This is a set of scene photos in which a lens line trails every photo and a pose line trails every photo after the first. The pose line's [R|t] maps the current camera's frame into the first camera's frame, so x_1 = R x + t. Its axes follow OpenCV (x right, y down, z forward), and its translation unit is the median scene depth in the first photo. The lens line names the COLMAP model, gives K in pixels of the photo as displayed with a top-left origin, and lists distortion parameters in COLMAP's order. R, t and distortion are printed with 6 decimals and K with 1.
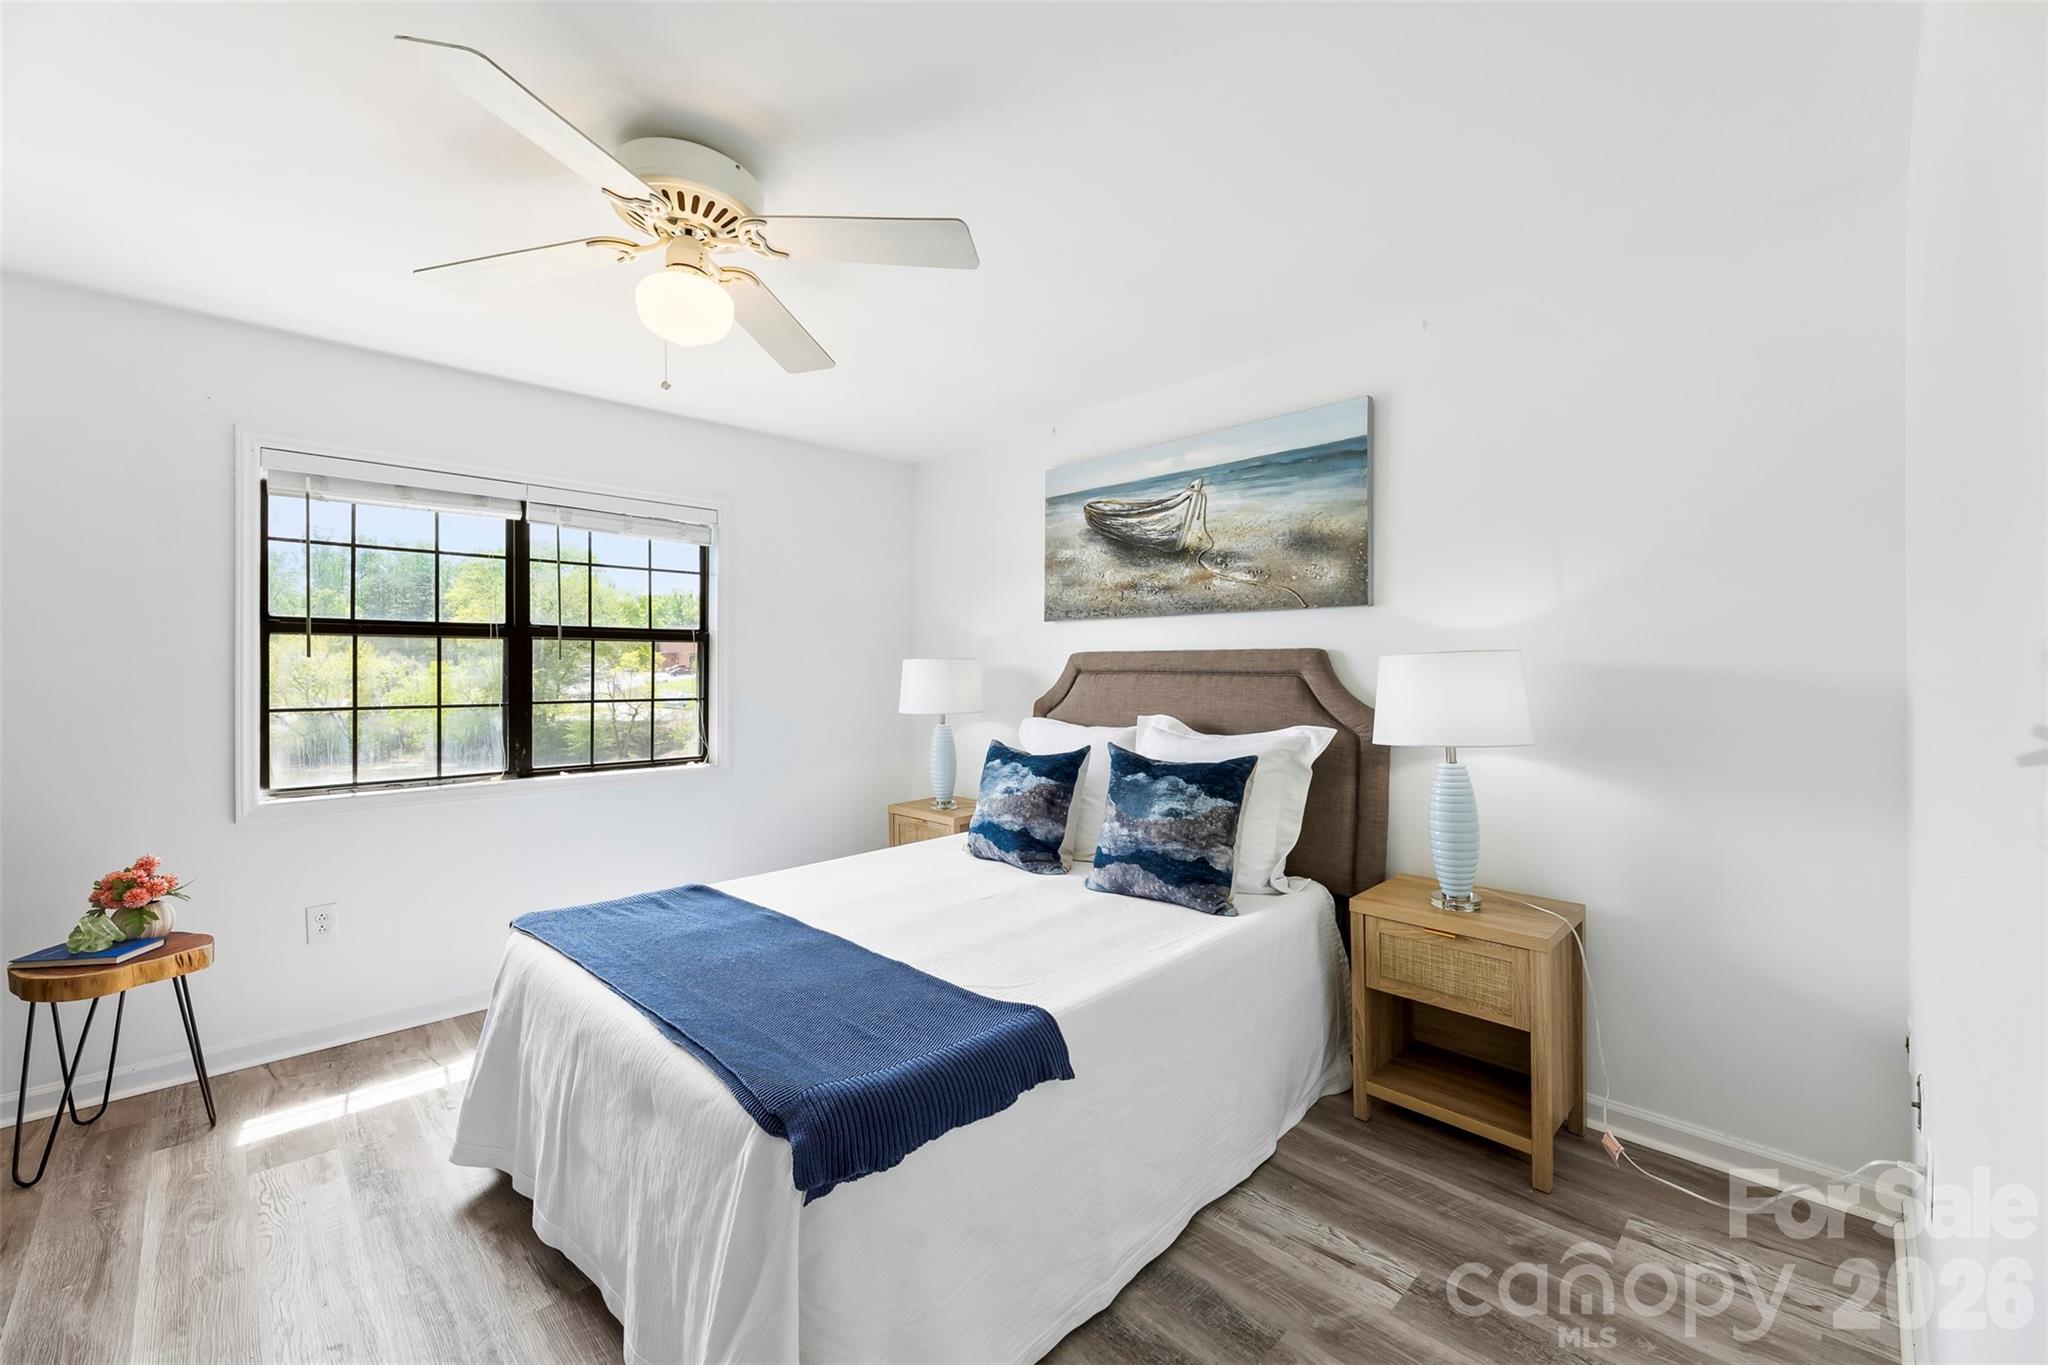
lens RADIAL K [[826.1, 0, 1021.6], [0, 826.1, 673.2], [0, 0, 1]] dist [-0.000168, 0.000256]
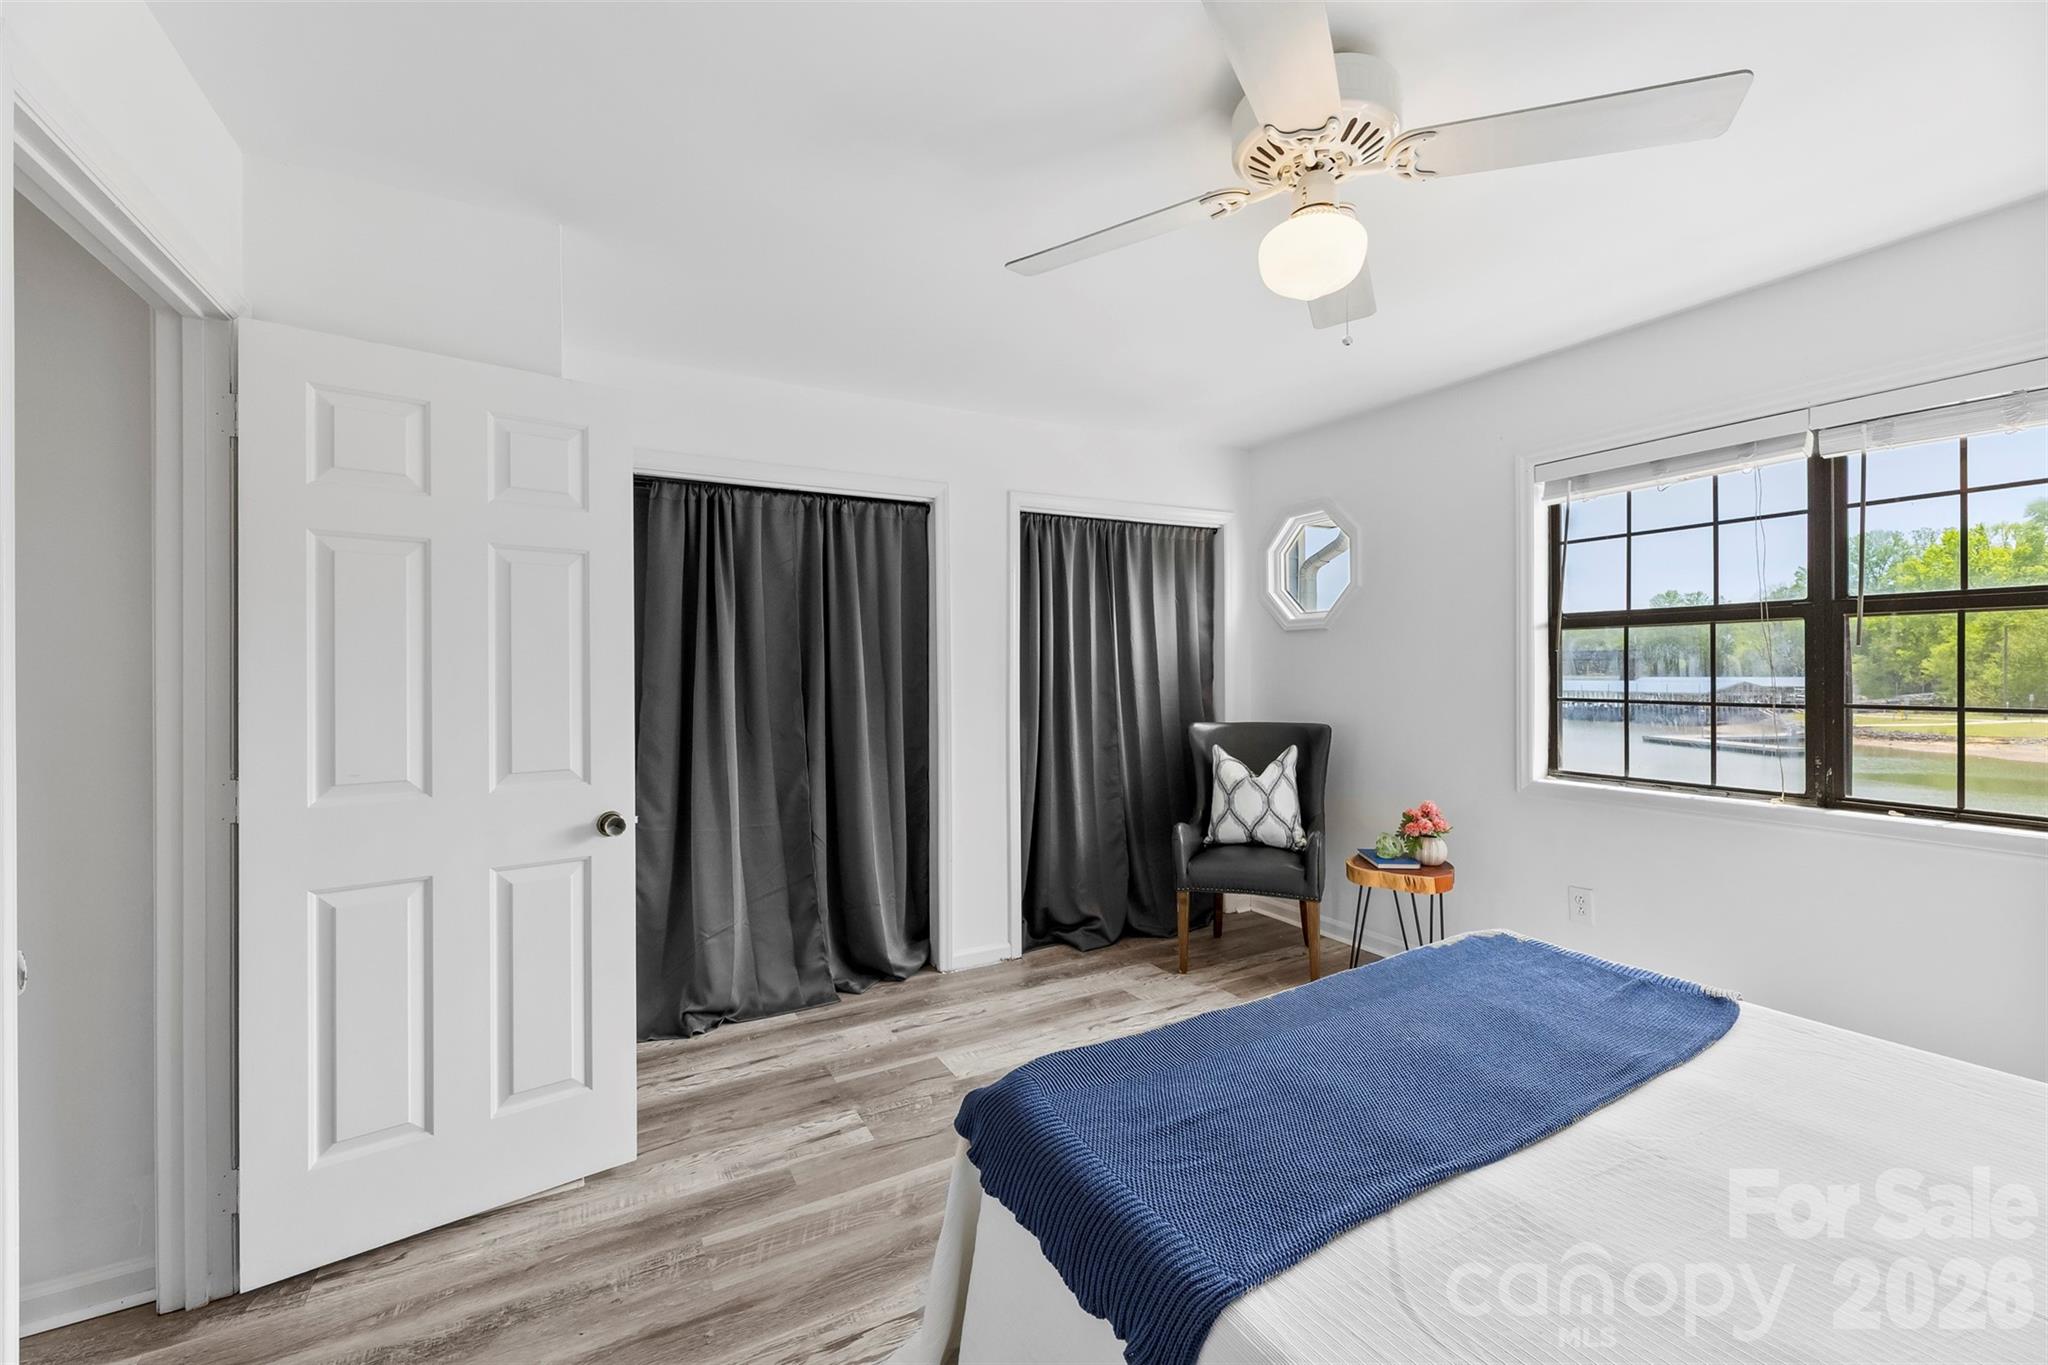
lens RADIAL K [[826.1, 0, 1021.6], [0, 826.1, 673.2], [0, 0, 1]] dist [-0.000168, 0.000256]
pose [[-0.275486, 0.010449, -0.961248, 0.309891], [0.006616, 0.999938, 0.008973, -0.003957], [0.961282, -0.003888, -0.275538, 0.543408]]
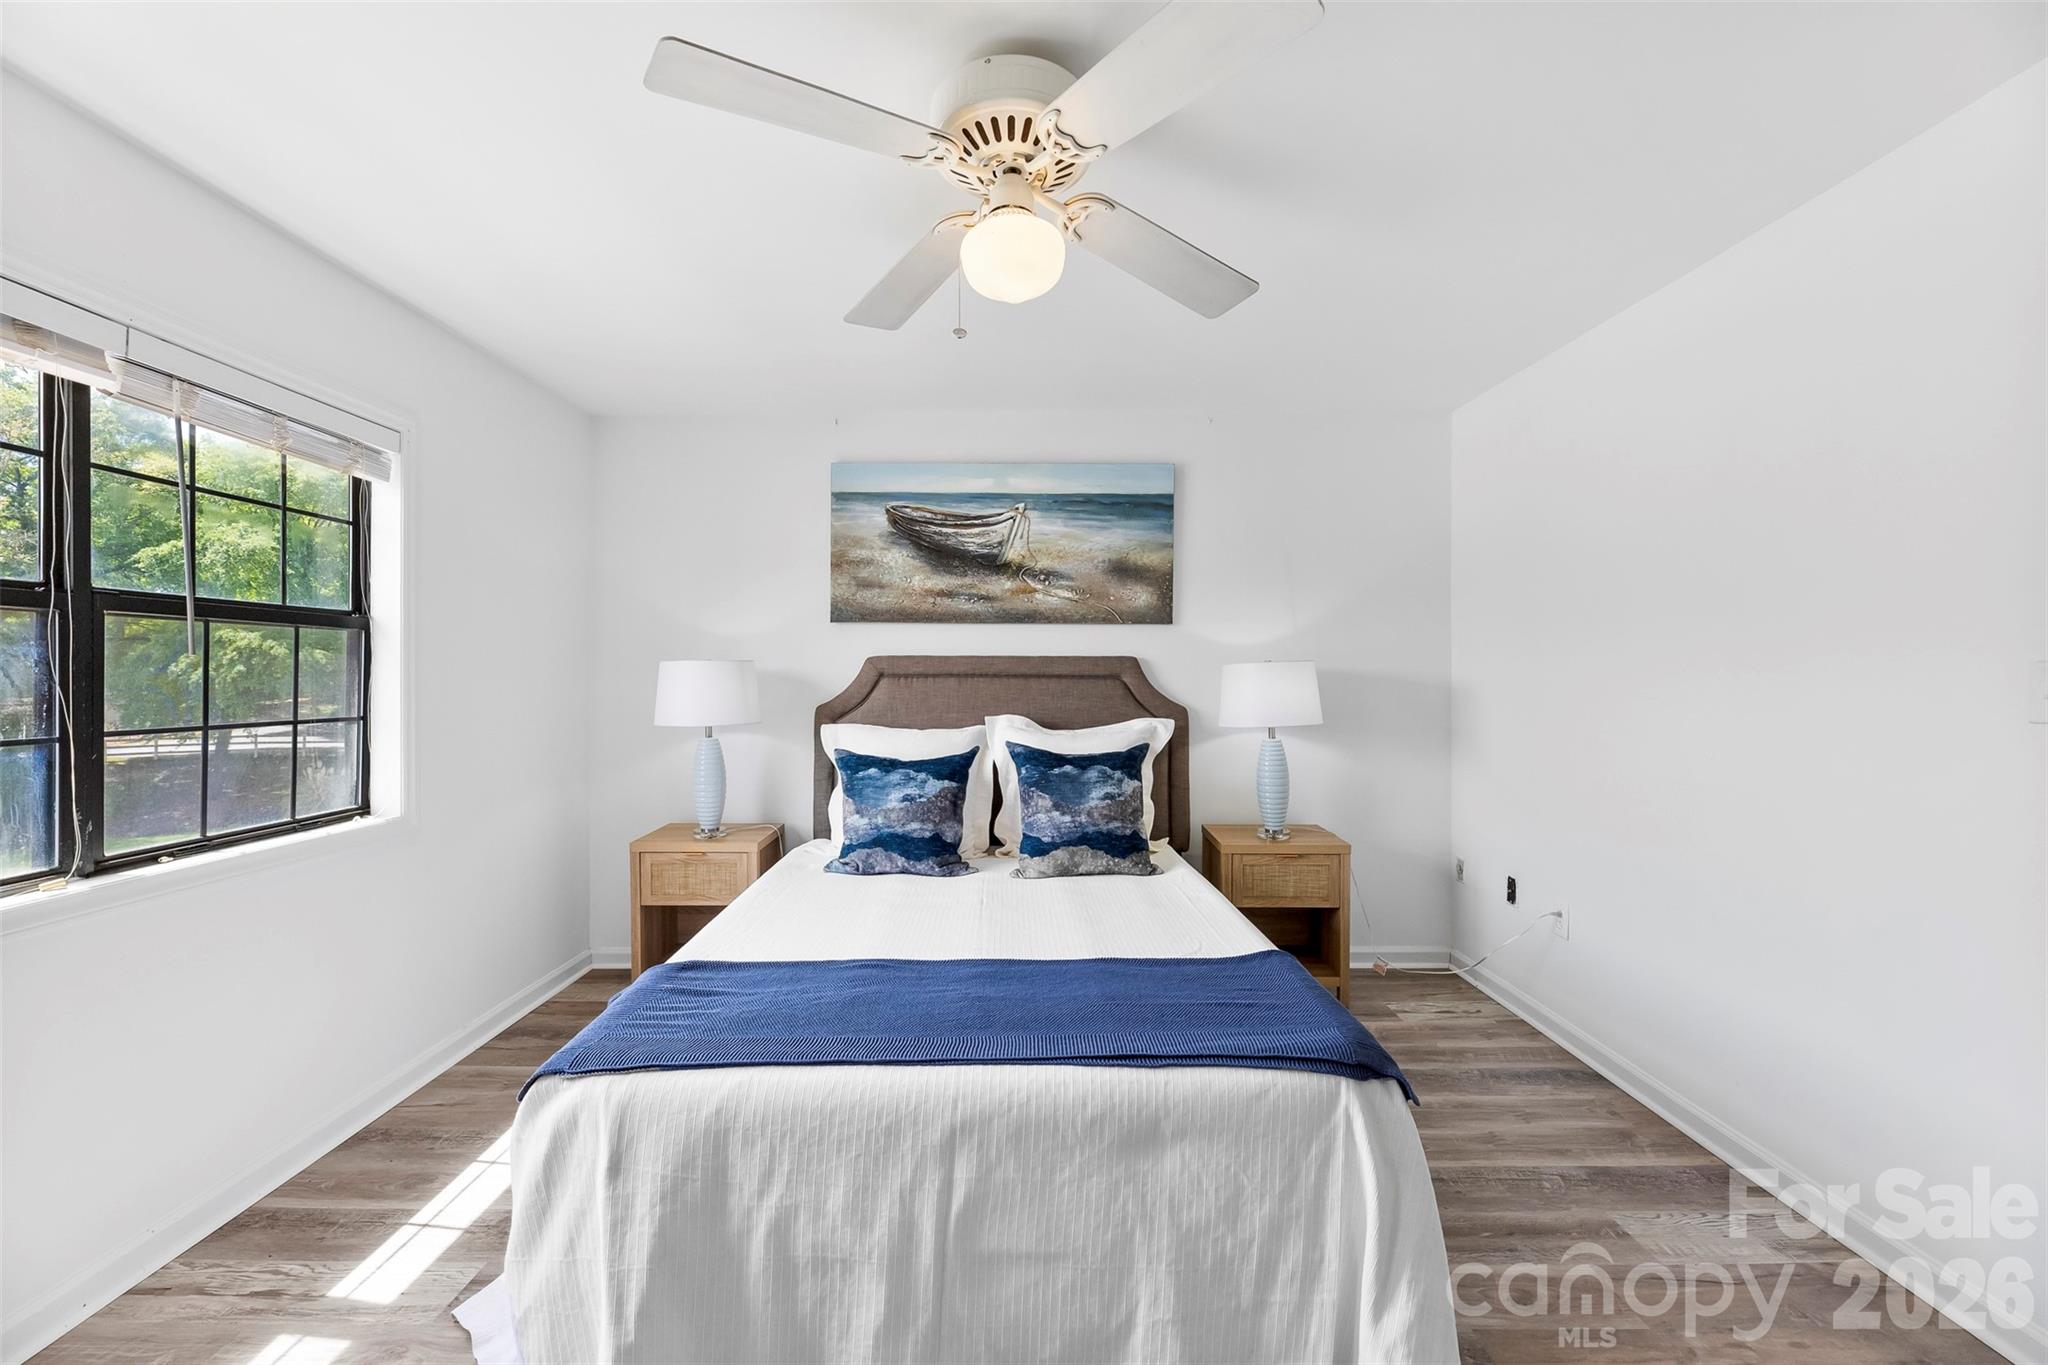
lens RADIAL K [[826.1, 0, 1021.6], [0, 826.1, 673.2], [0, 0, 1]] dist [-0.000168, 0.000256]
pose [[0.701853, 0.001961, 0.712319, -0.591675], [0.003009, 0.999979, -0.005718, 0.001953], [-0.712315, 0.006157, 0.701833, 0.220086]]
